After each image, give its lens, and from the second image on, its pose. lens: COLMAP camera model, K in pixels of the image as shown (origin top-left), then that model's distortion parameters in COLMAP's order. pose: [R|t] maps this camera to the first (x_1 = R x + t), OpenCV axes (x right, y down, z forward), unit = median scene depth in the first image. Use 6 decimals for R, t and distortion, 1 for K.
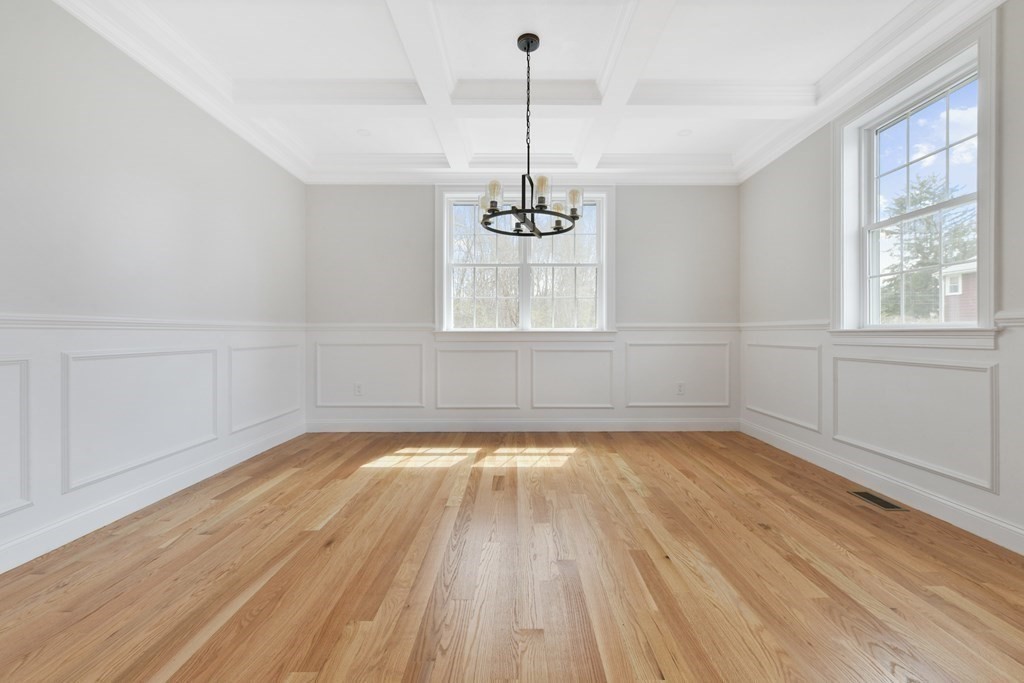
lens RADIAL K [[410.2, 0, 509.4], [0, 410.2, 335.8], [0, 0, 1]] dist [-0.003837, -0.001000]
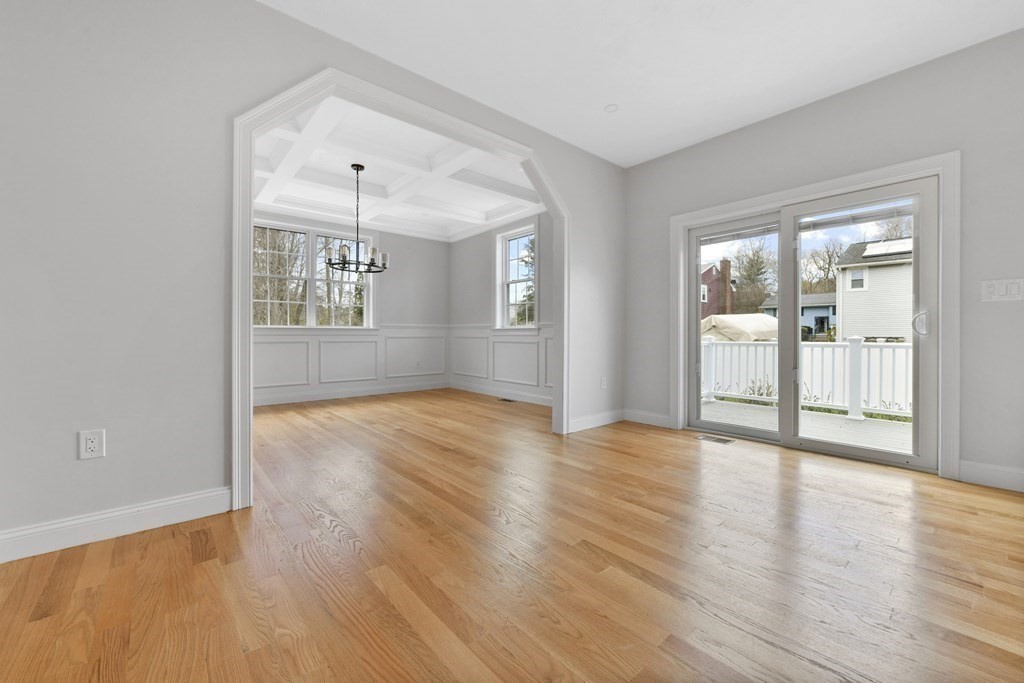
lens RADIAL K [[410.2, 0, 516.1], [0, 410.2, 329.3], [0, 0, 1]] dist [-0.003837, -0.001000]
pose [[0.752539, 0.009949, 0.658472, -0.499587], [0.001329, 0.999861, -0.016625, 0.024008], [-0.658546, 0.013386, 0.752421, -0.655369]]
